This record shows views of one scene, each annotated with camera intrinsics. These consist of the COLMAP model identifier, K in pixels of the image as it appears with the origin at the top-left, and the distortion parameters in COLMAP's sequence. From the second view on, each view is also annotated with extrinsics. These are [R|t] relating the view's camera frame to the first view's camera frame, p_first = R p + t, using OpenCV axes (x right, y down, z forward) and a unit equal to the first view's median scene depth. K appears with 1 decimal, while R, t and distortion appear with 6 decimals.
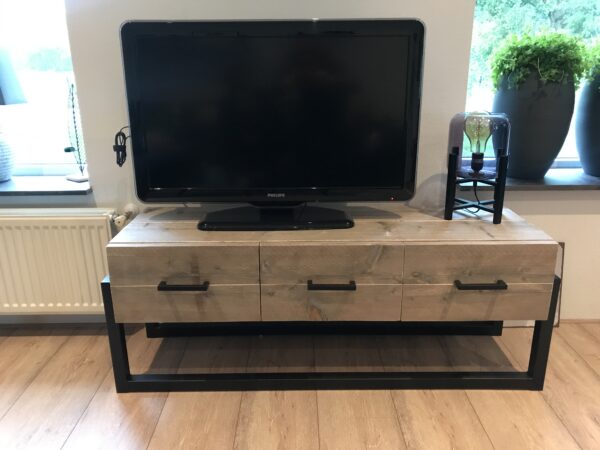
lens RADIAL K [[491.7, 0, 299.2], [0, 491.7, 223.9], [0, 0, 1]] dist [0.035924, -0.030006]
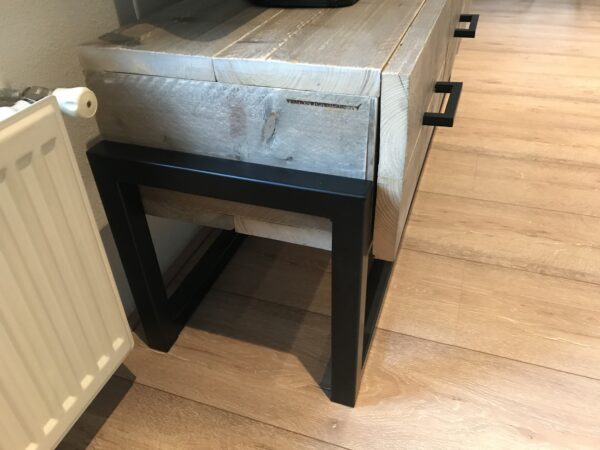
lens RADIAL K [[491.7, 0, 298.5], [0, 491.7, 218.5], [0, 0, 1]] dist [0.035924, -0.030006]
pose [[0.338824, -0.554508, 0.760078, -0.705462], [0.322665, 0.827354, 0.459753, -0.052239], [-0.883790, 0.089475, 0.459248, 0.879926]]
